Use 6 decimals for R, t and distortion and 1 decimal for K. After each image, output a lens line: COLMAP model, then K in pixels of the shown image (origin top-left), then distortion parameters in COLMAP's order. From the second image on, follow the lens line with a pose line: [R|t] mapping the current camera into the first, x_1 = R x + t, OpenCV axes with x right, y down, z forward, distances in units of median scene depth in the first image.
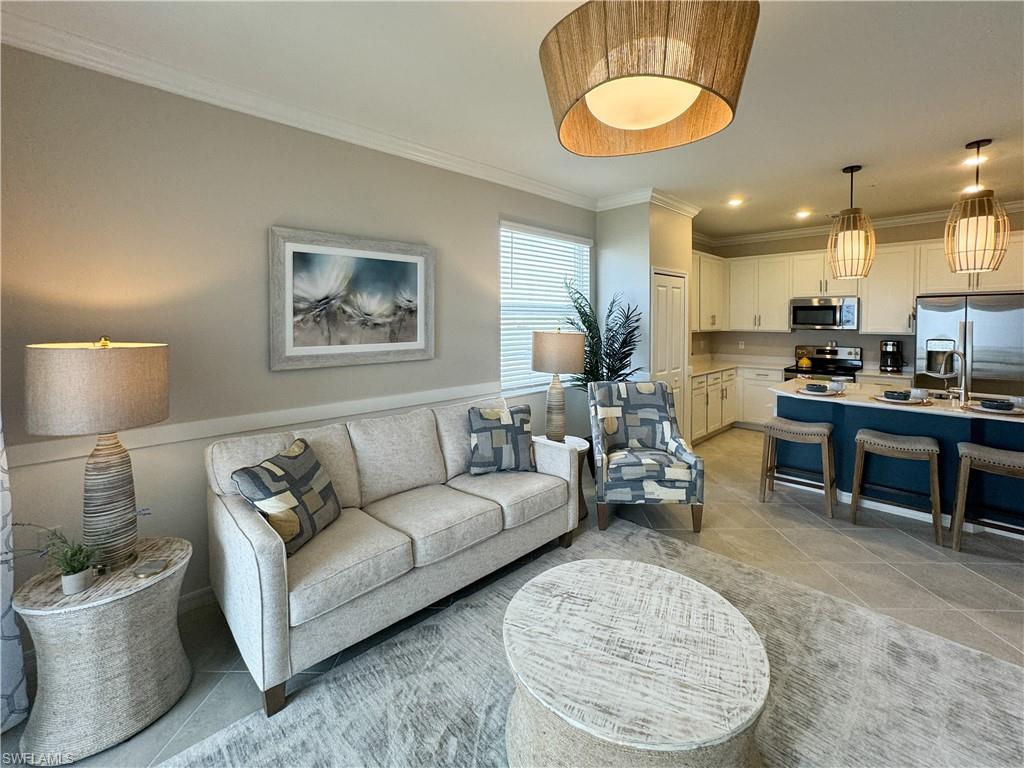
lens RADIAL K [[460.2, 0, 517.2], [0, 460.2, 340.7], [0, 0, 1]] dist [-0.013682, 0.007006]
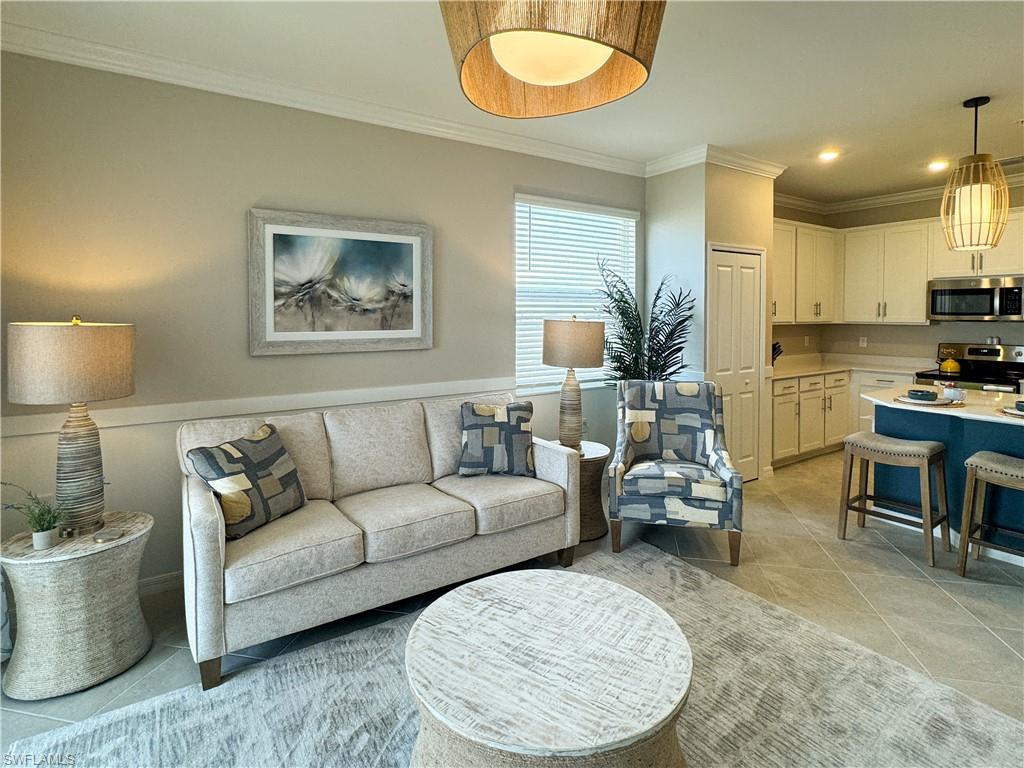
lens RADIAL K [[553.1, 0, 517.0], [0, 553.1, 340.6], [0, 0, 1]] dist [0.023934, -0.012869]
pose [[0.980451, 0.010069, -0.196506, 0.327881], [-0.009745, 0.999949, 0.002615, 0.031149], [0.196523, -0.000649, 0.980499, -0.071112]]
